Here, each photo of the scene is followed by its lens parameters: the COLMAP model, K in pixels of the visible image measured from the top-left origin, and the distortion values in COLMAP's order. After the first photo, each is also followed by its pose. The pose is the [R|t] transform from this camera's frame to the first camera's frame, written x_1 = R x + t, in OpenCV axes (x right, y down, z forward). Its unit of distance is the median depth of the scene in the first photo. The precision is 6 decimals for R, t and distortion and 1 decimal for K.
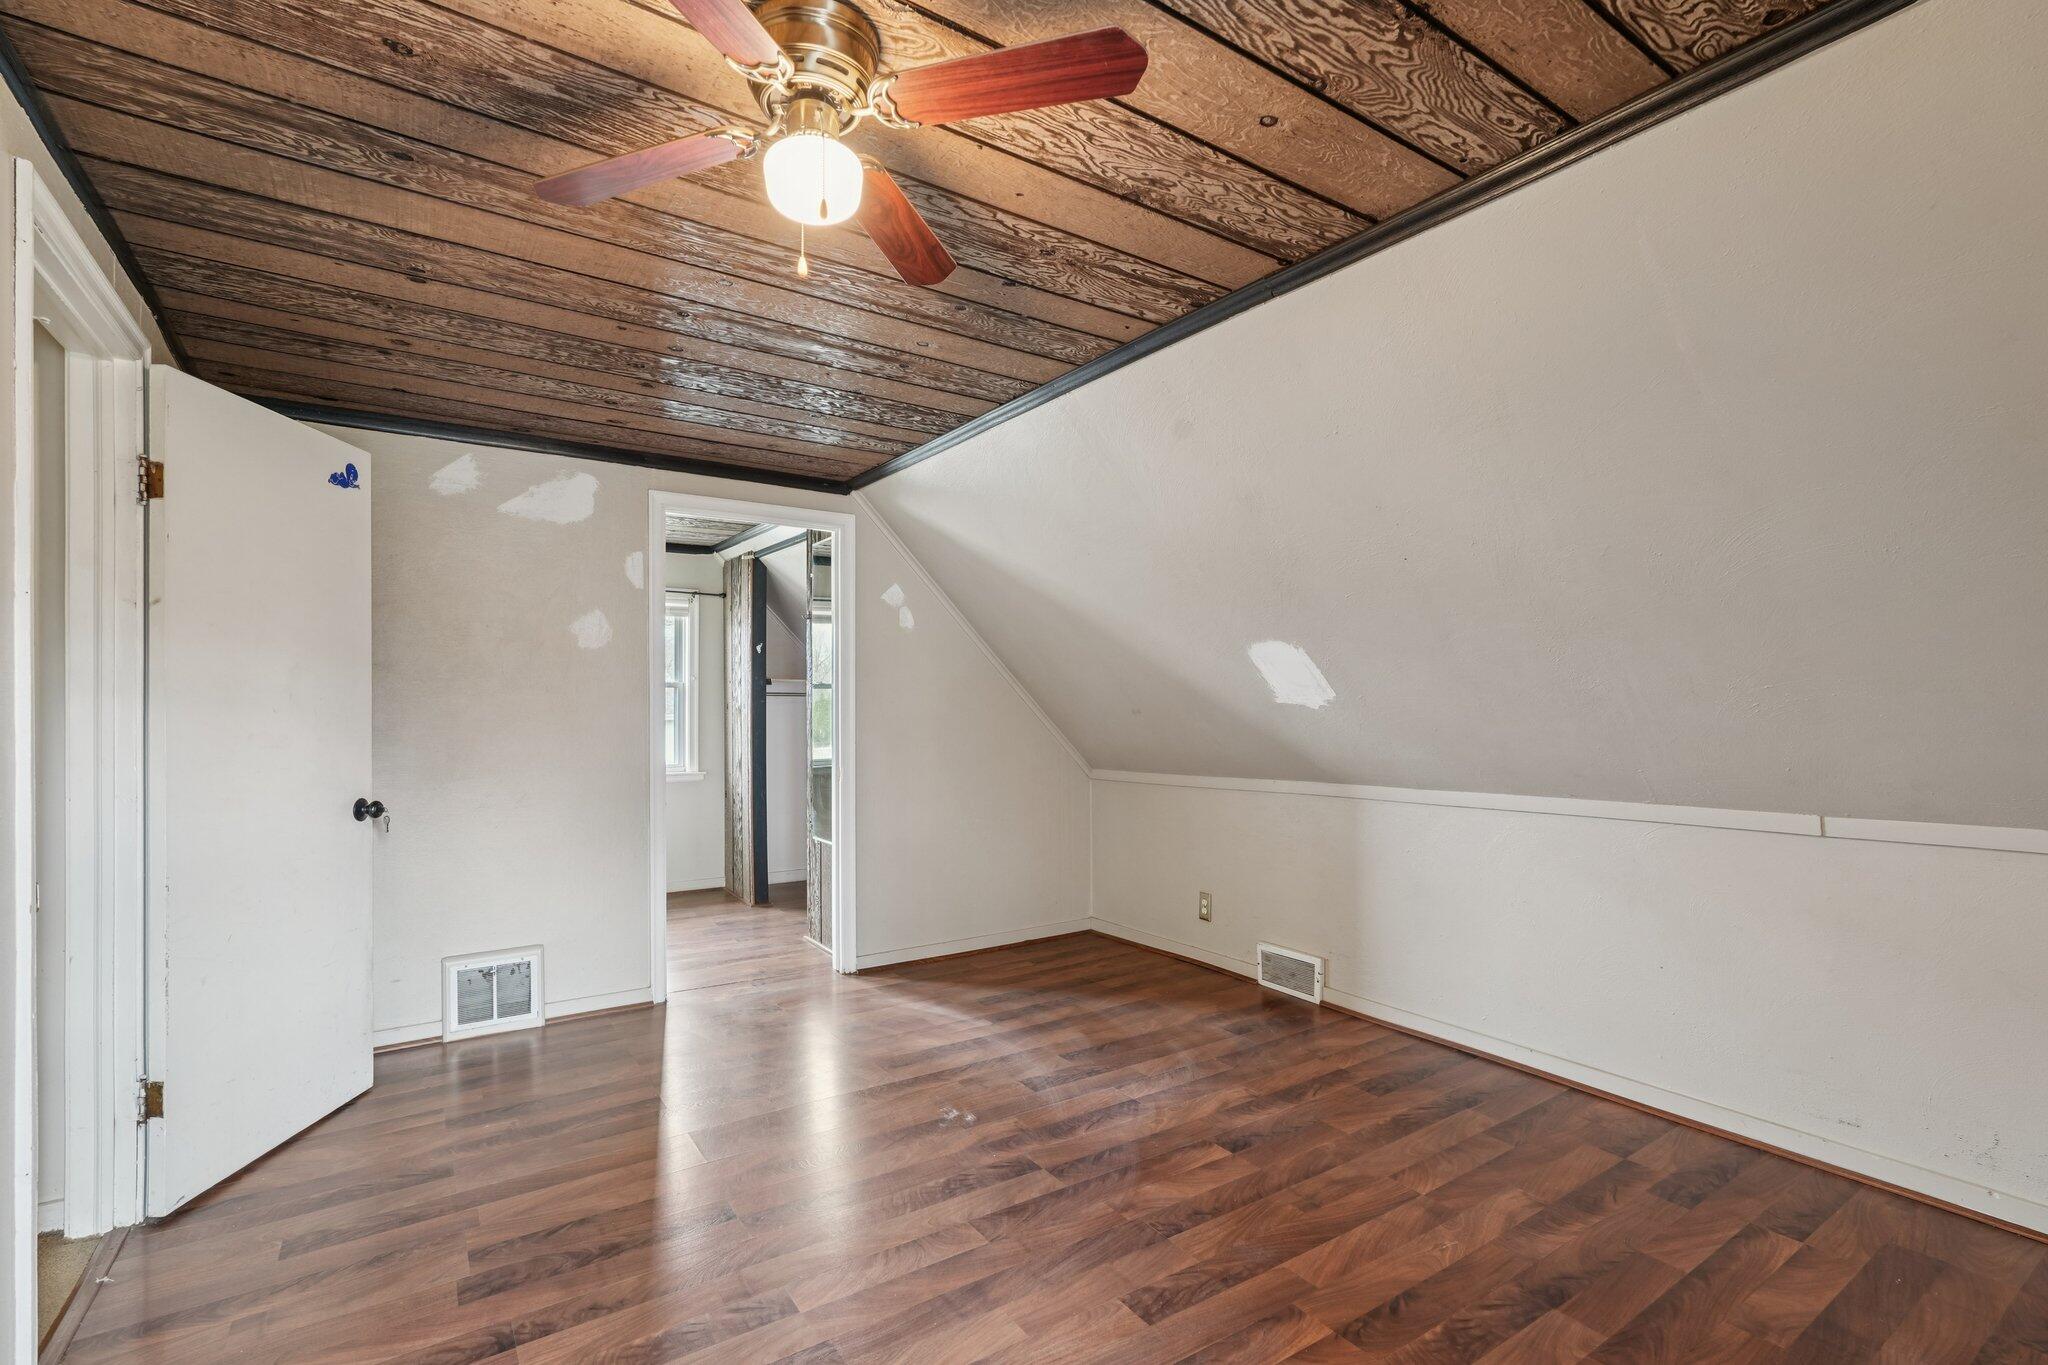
lens RADIAL K [[911.9, 0, 1016.3], [0, 911.9, 697.0], [0, 0, 1]] dist [0.011829, 0.000362]
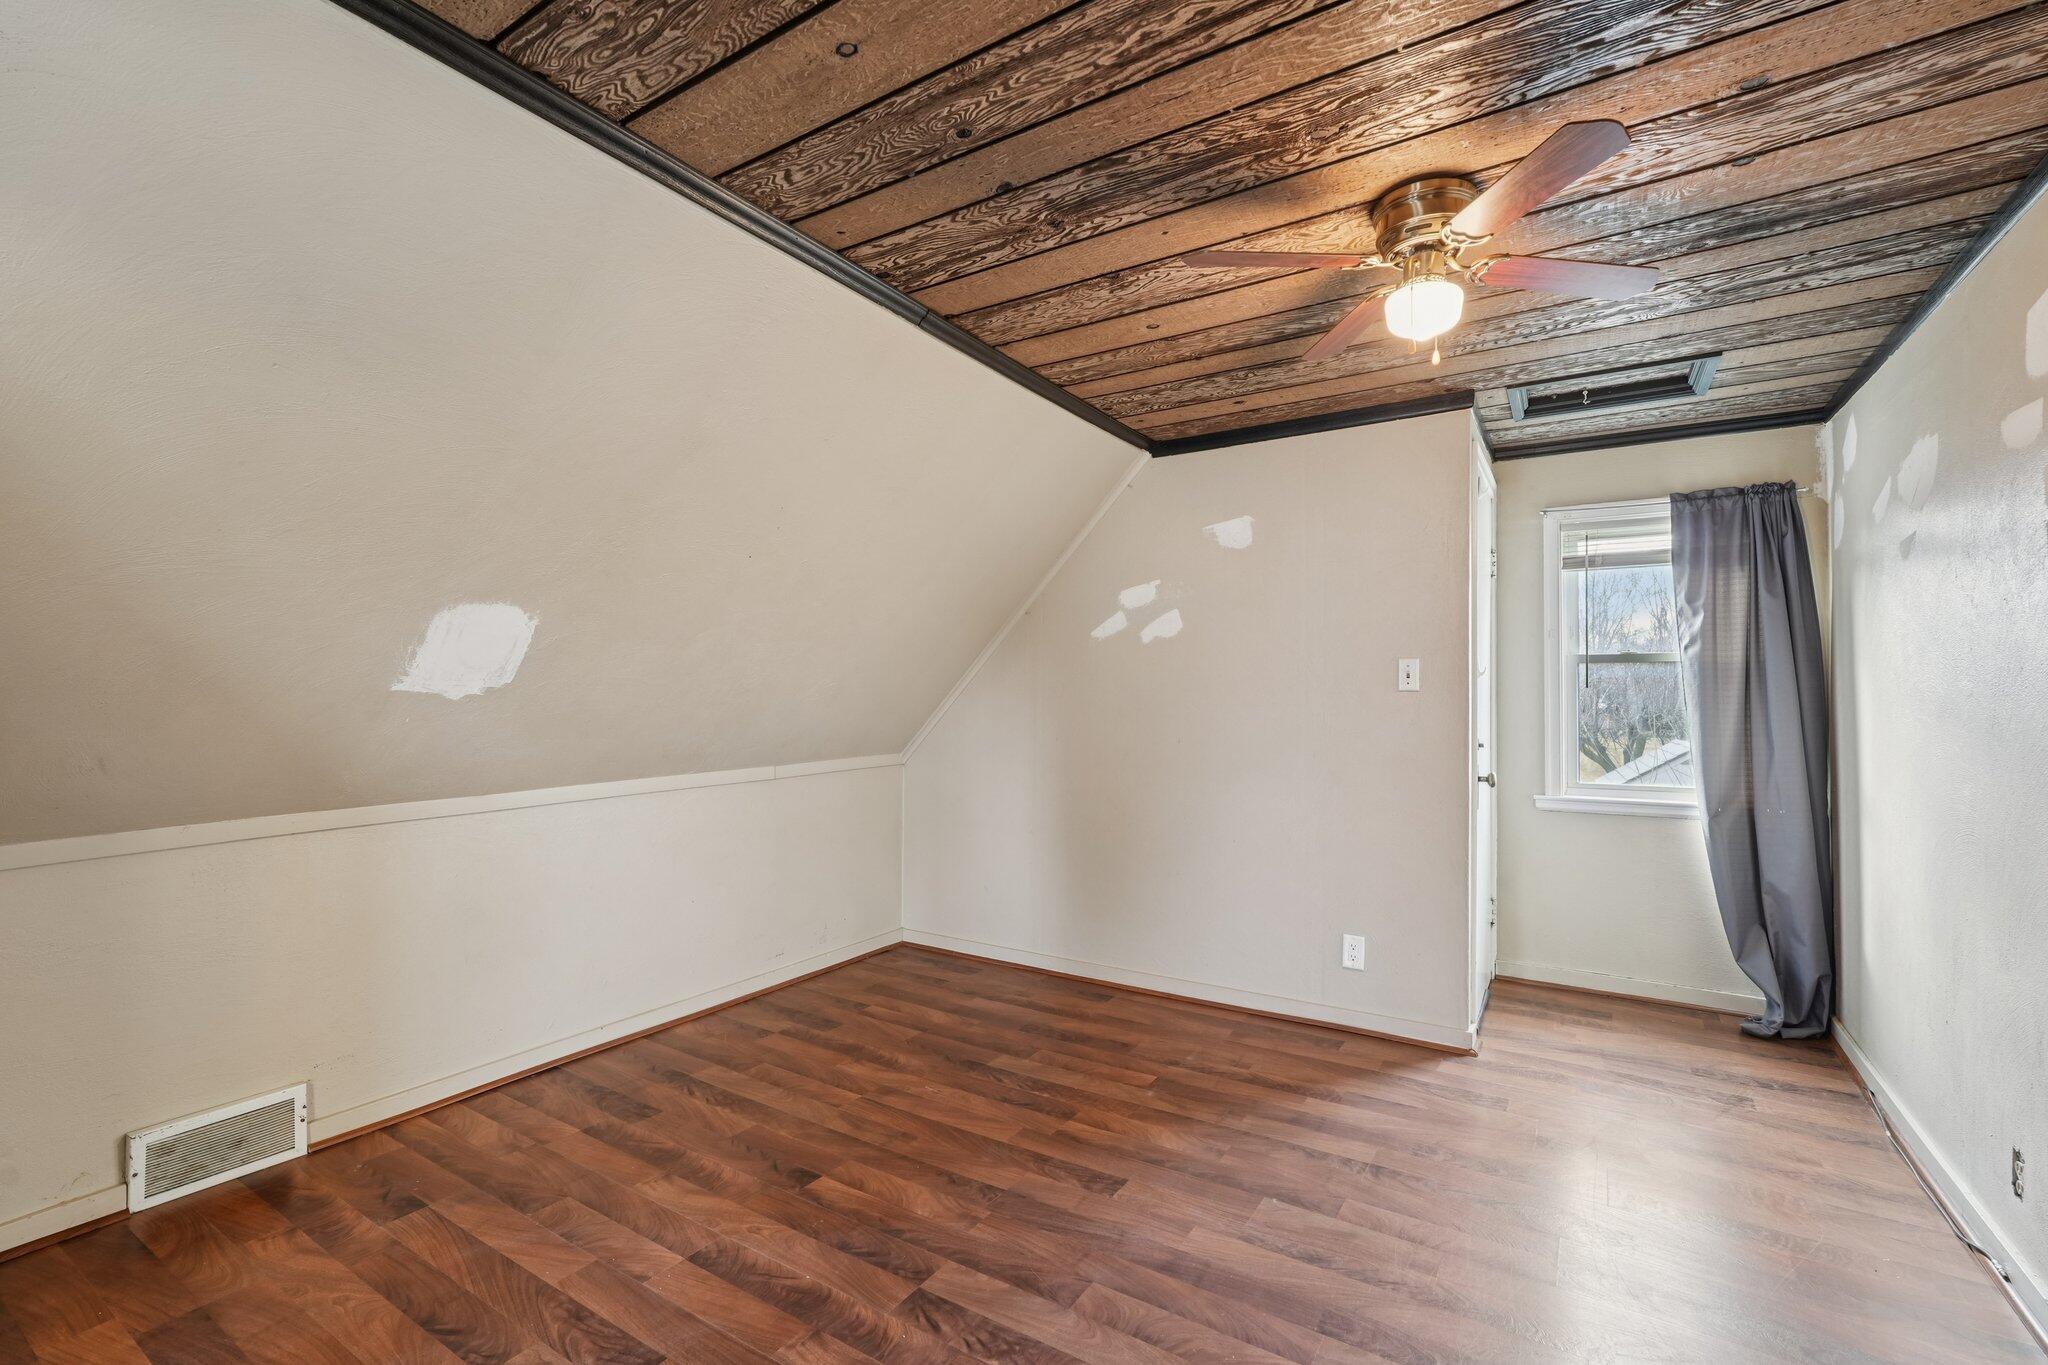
lens RADIAL K [[911.9, 0, 1017.2], [0, 911.9, 686.6], [0, 0, 1]] dist [0.011829, 0.000362]
pose [[-0.389545, 0.008878, 0.920965, -0.715352], [-0.013506, 0.999791, -0.015350, 0.011668], [-0.920908, -0.018418, -0.389344, 1.209677]]
